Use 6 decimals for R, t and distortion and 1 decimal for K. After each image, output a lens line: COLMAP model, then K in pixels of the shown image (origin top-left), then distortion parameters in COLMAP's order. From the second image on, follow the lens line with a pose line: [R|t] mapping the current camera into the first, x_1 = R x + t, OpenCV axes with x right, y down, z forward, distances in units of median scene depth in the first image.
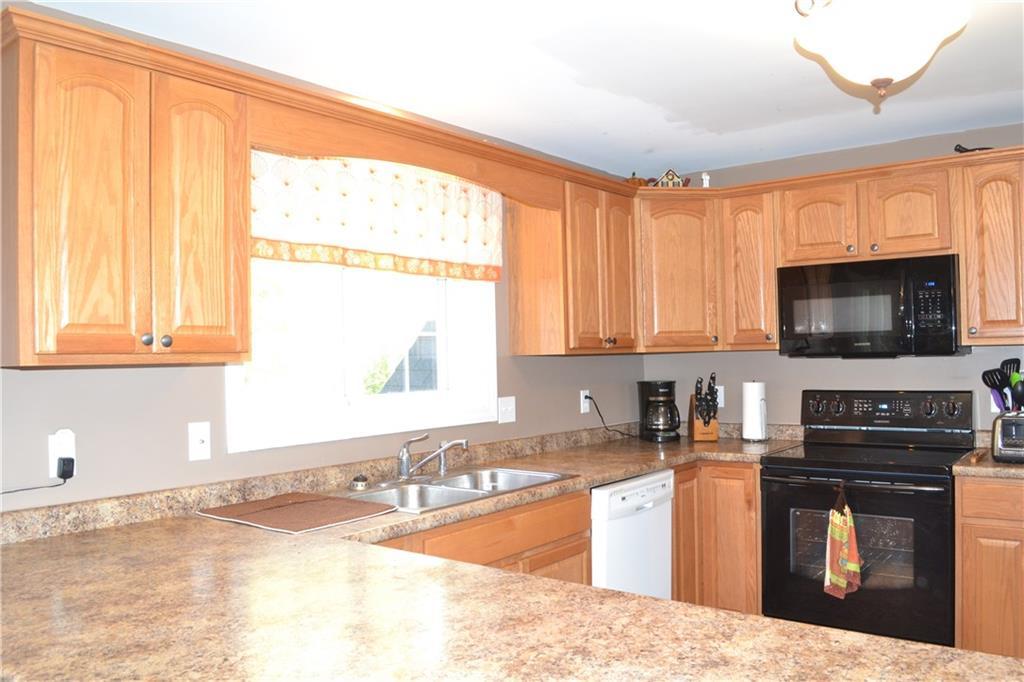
lens RADIAL K [[825.0, 0, 512.0], [0, 825.0, 341.0], [0, 0, 1]] dist [-0.066321, -0.000031]
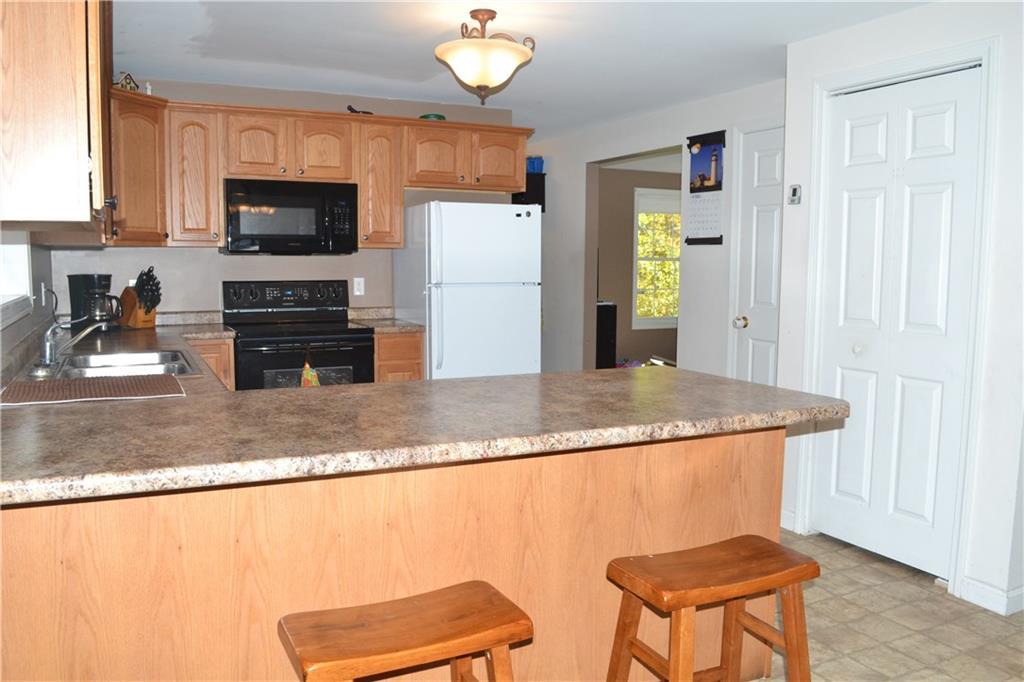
lens RADIAL K [[825.0, 0, 512.0], [0, 825.0, 341.0], [0, 0, 1]] dist [-0.066321, -0.000031]
pose [[0.439184, -0.064424, 0.896084, -0.598590], [-0.029014, 0.995888, 0.085820, 0.034366], [-0.897929, -0.063690, 0.435509, 0.086128]]
